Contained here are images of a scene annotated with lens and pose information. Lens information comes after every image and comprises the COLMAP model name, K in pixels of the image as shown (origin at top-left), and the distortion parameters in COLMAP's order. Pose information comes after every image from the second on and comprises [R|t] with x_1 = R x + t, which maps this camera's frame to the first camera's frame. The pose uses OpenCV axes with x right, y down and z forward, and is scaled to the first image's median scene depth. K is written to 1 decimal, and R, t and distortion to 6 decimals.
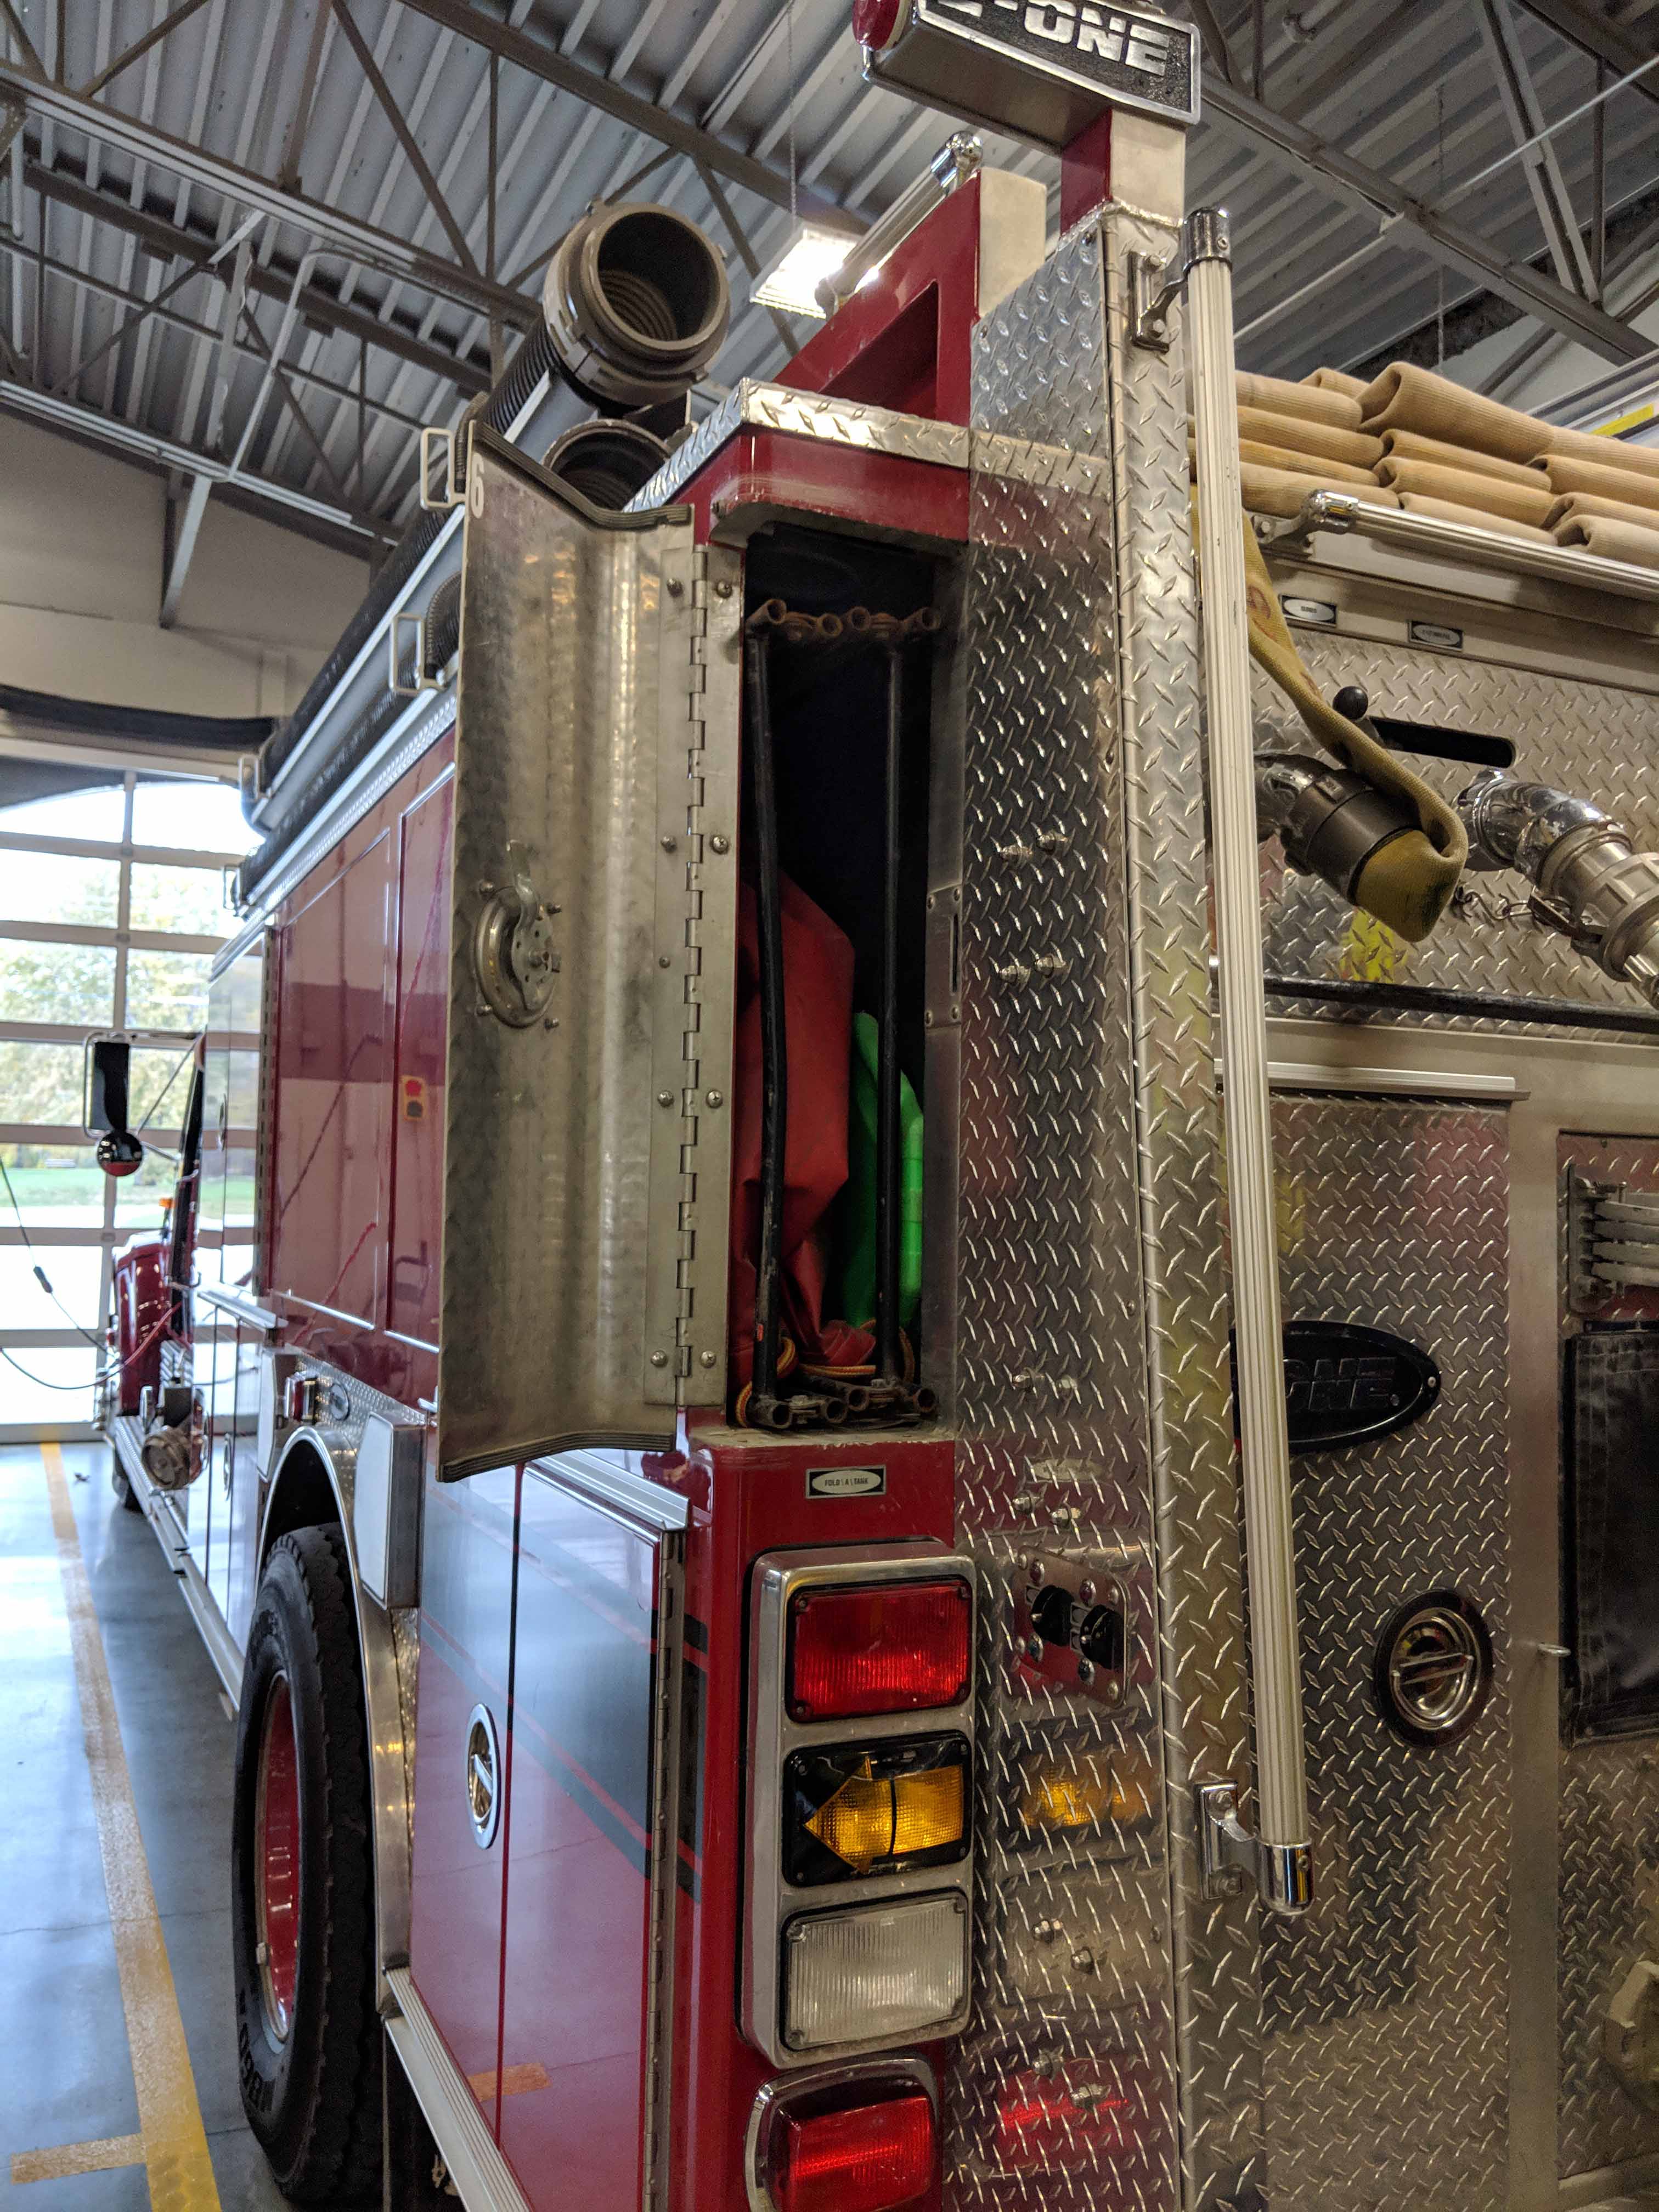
lens RADIAL K [[1792.5, 0, 835.7], [0, 1792.5, 1073.9], [0, 0, 1]] dist [0.003754, -0.006434]
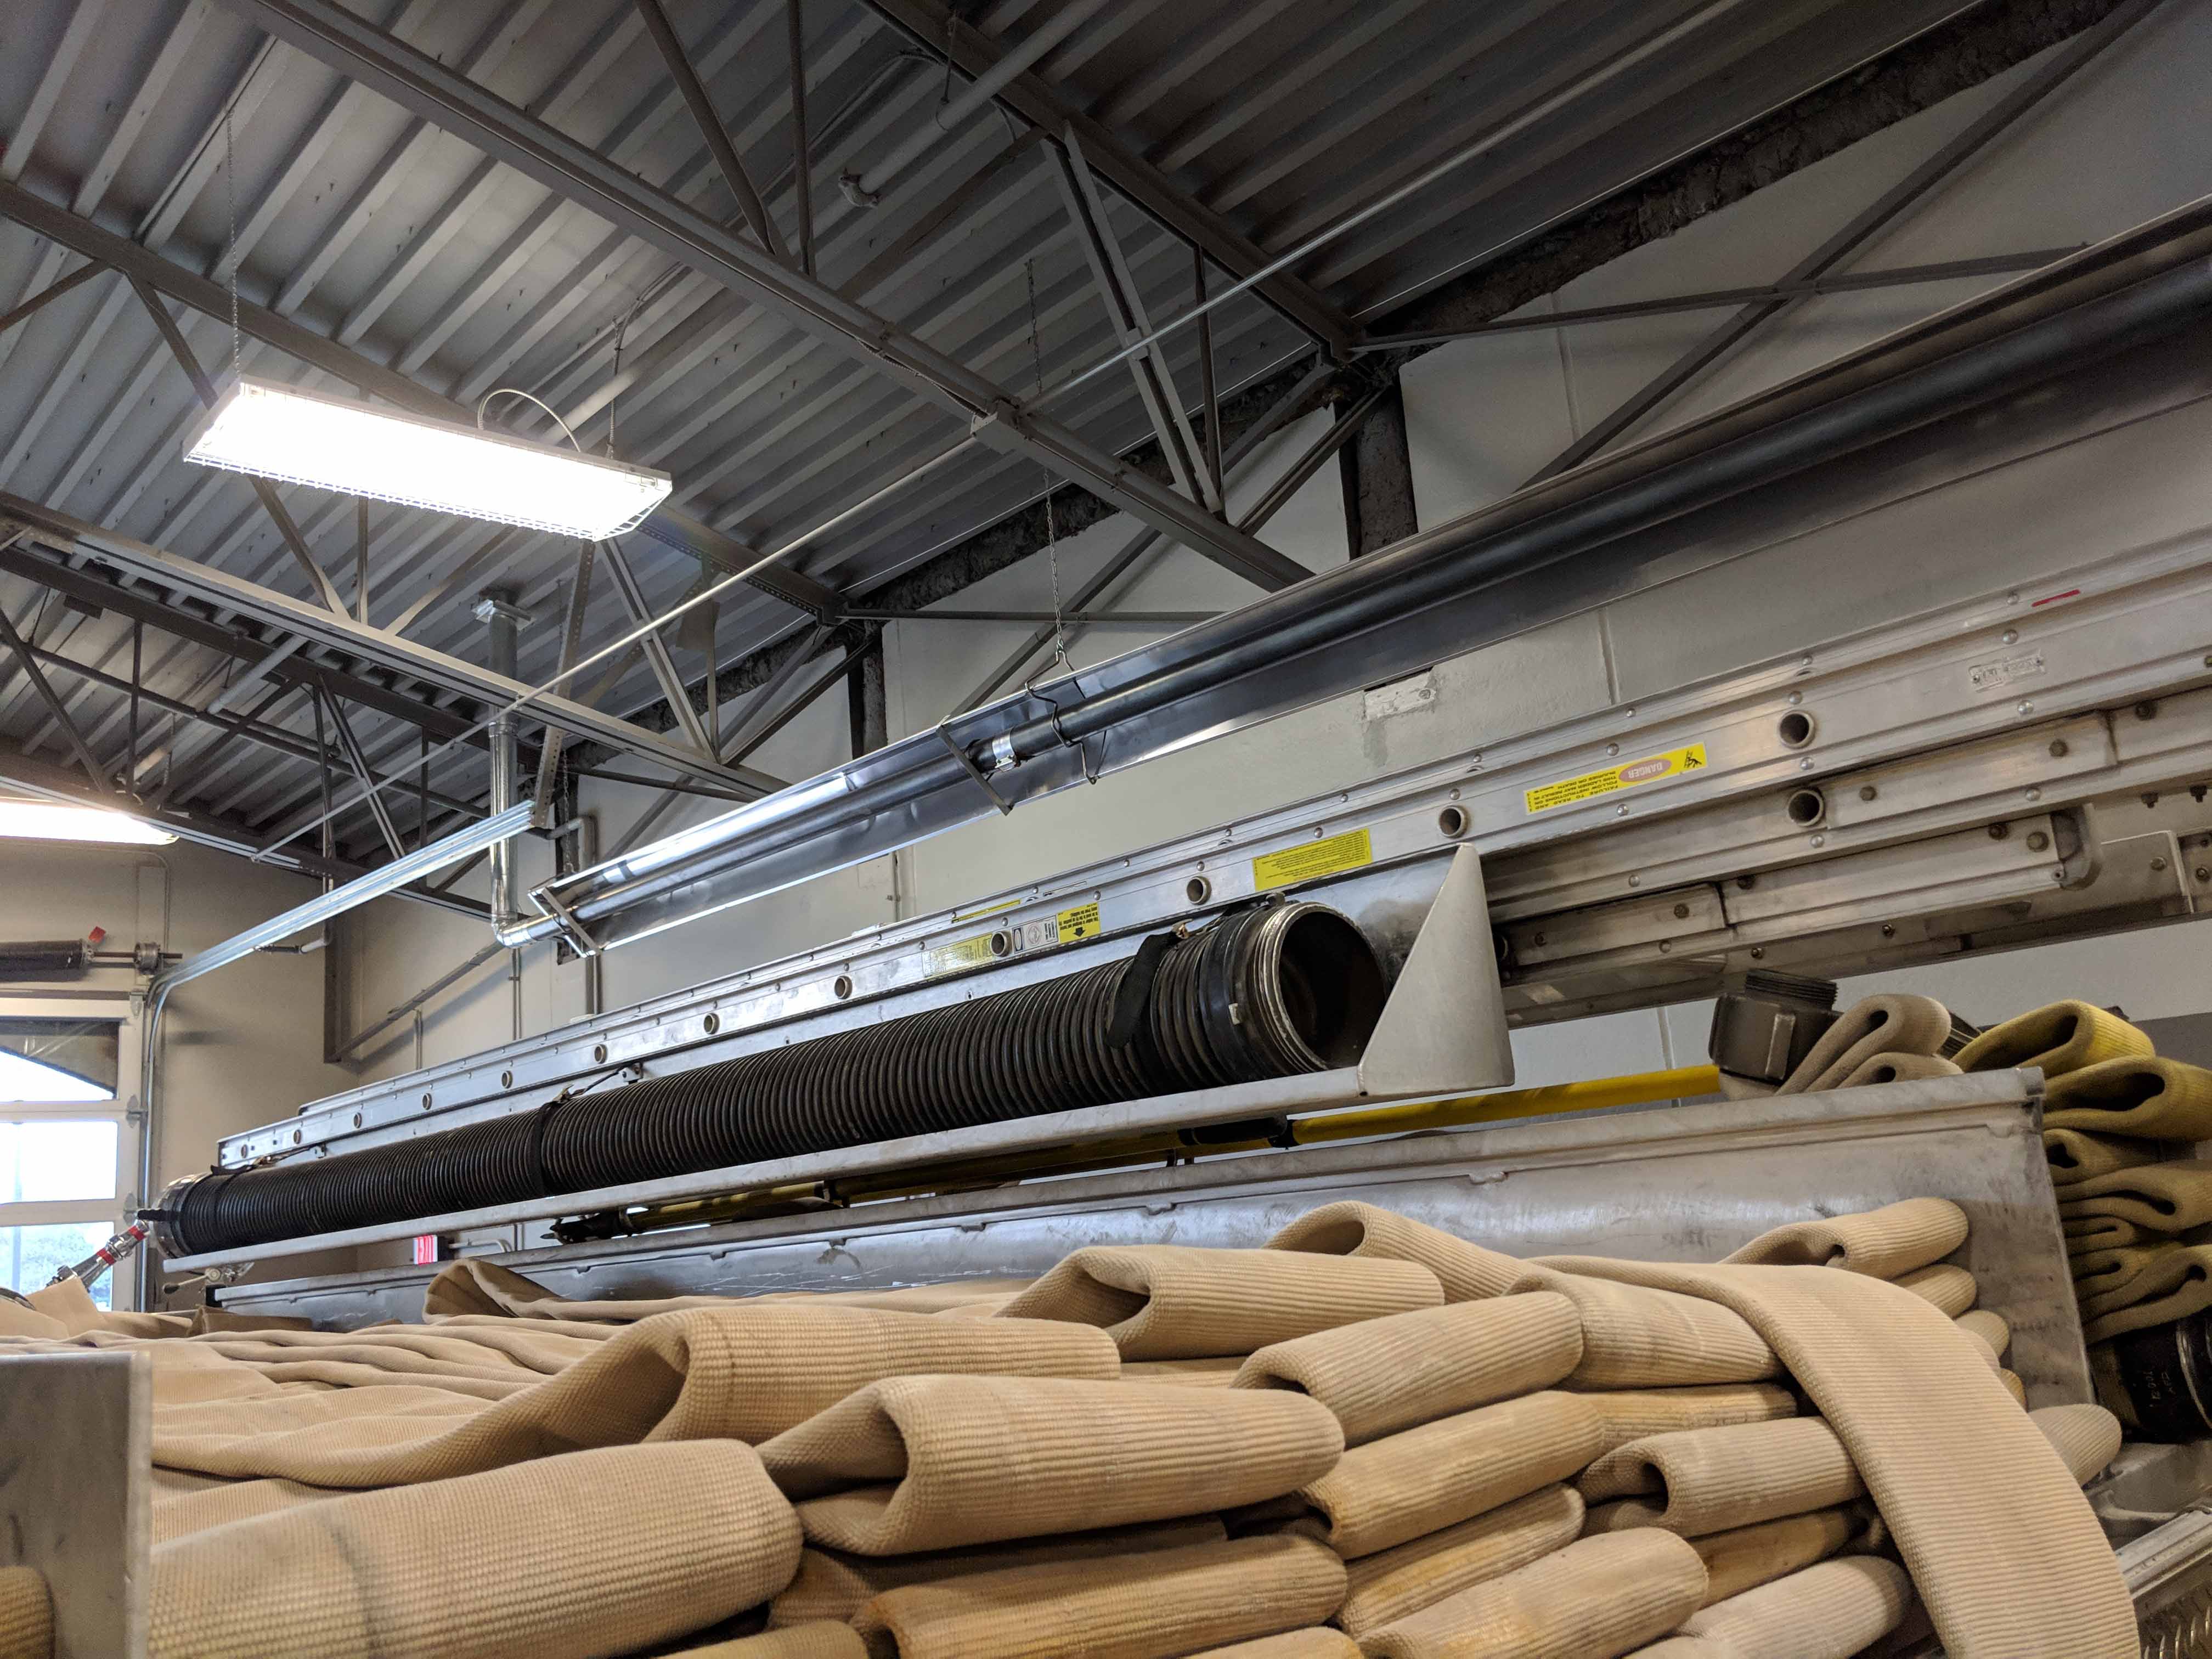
lens RADIAL K [[1769.8, 0, 1050.7], [0, 1769.8, 830.7], [0, 0, 1]] dist [0.066124, -0.099897]
pose [[0.954196, -0.032566, 0.297404, 0.094267], [0.079411, 0.985971, -0.146819, -0.173934], [-0.288451, 0.163711, 0.943395, 0.260320]]
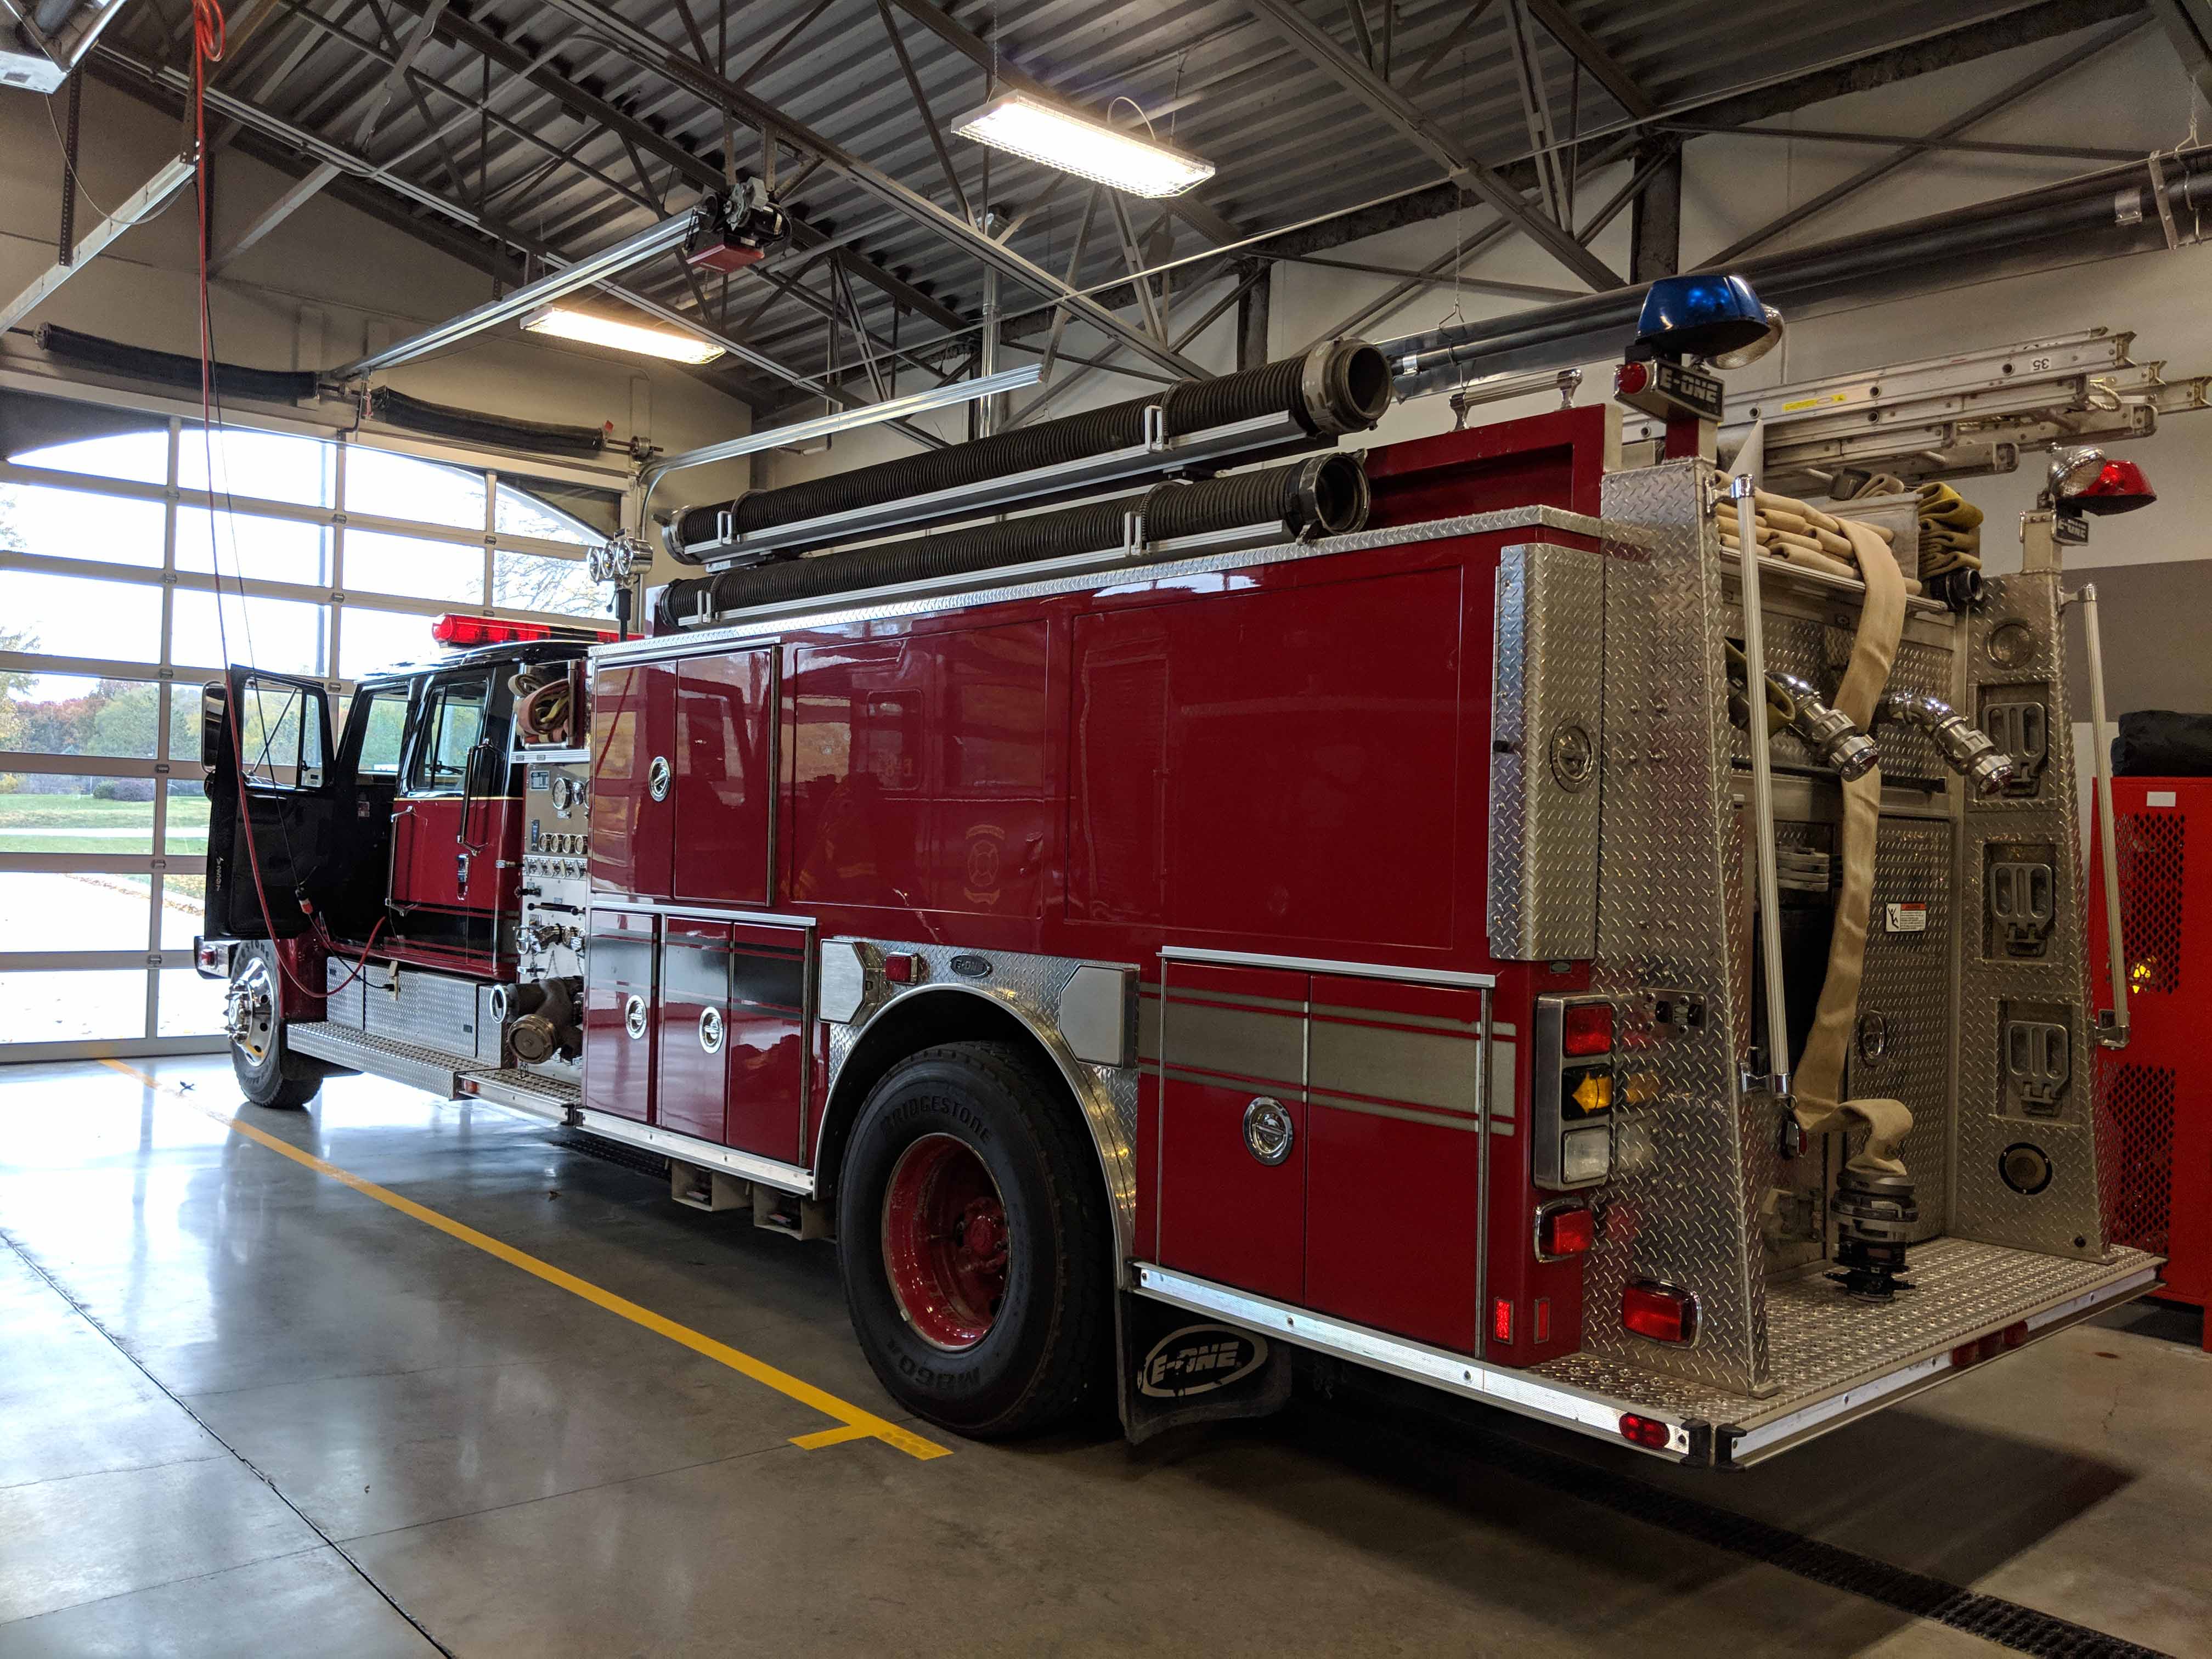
lens RADIAL K [[1792.5, 0, 1072.7], [0, 1792.5, 824.1], [0, 0, 1]] dist [0.003754, -0.006434]
pose [[0.959002, 0.010518, 0.283206, -0.416063], [-0.029616, 0.997559, 0.063237, -0.031443], [-0.281849, -0.069032, 0.956972, -0.355306]]
